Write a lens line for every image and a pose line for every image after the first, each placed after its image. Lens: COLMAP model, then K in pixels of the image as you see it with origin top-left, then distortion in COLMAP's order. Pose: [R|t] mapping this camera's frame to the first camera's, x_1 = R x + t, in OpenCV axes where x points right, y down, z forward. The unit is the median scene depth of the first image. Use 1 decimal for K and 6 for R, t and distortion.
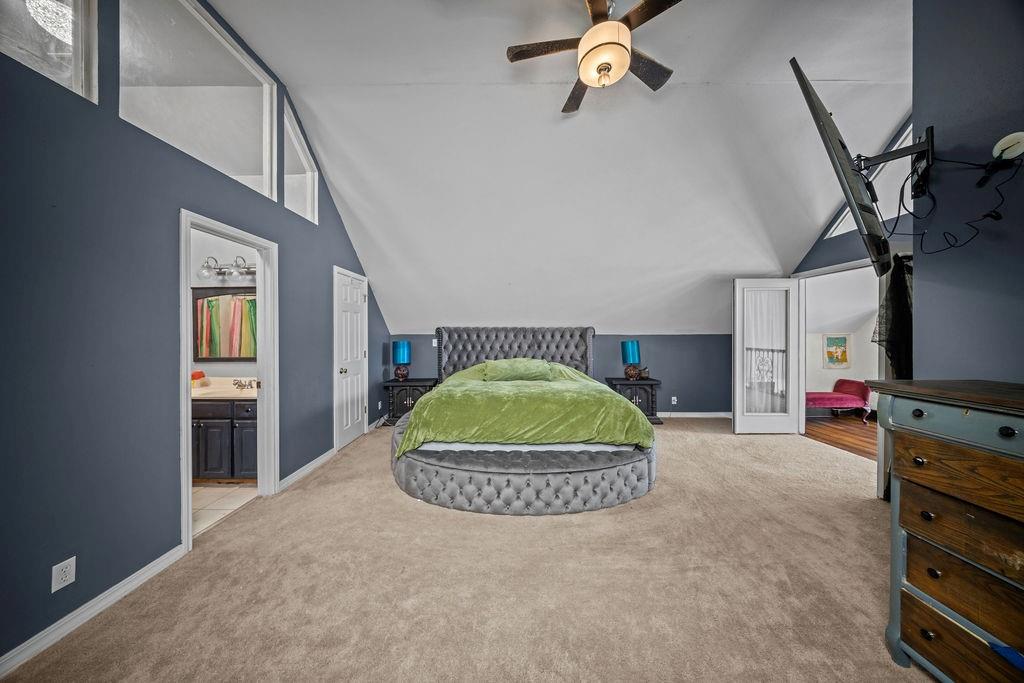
lens RADIAL K [[301.9, 0, 509.3], [0, 301.9, 336.2], [0, 0, 1]] dist [0.000080, -0.000023]
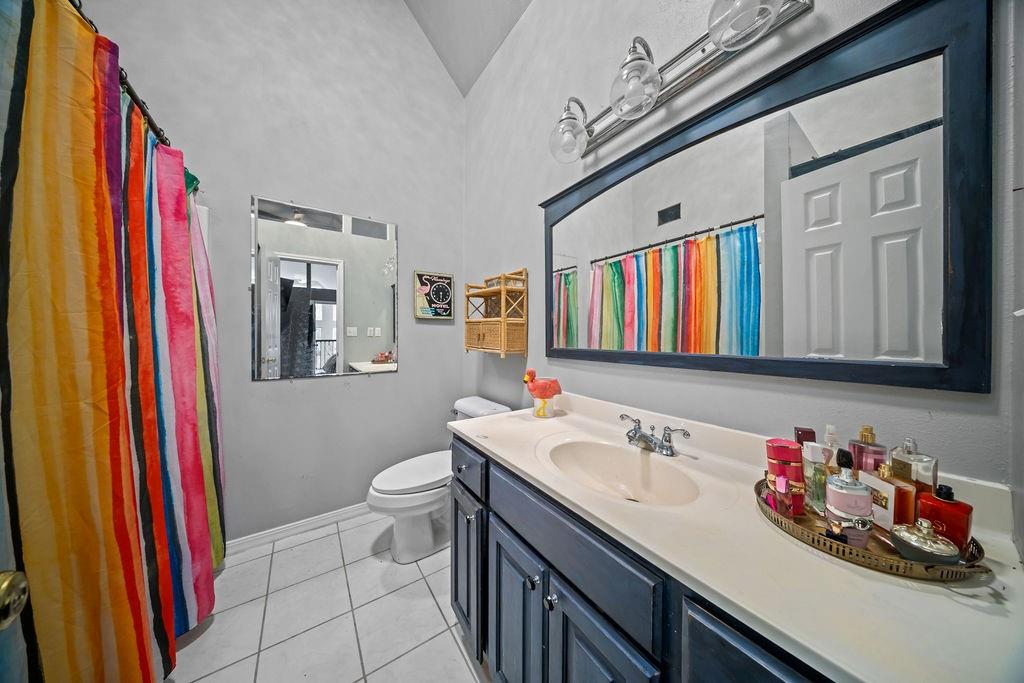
lens RADIAL K [[301.9, 0, 512.0], [0, 301.9, 340.6], [0, 0, 1]] dist [0.000080, -0.000023]
pose [[0.579750, 0.011677, -0.814710, -0.476255], [-0.009837, 0.999925, 0.007332, 0.040377], [0.814735, 0.003763, 0.579822, 0.472380]]
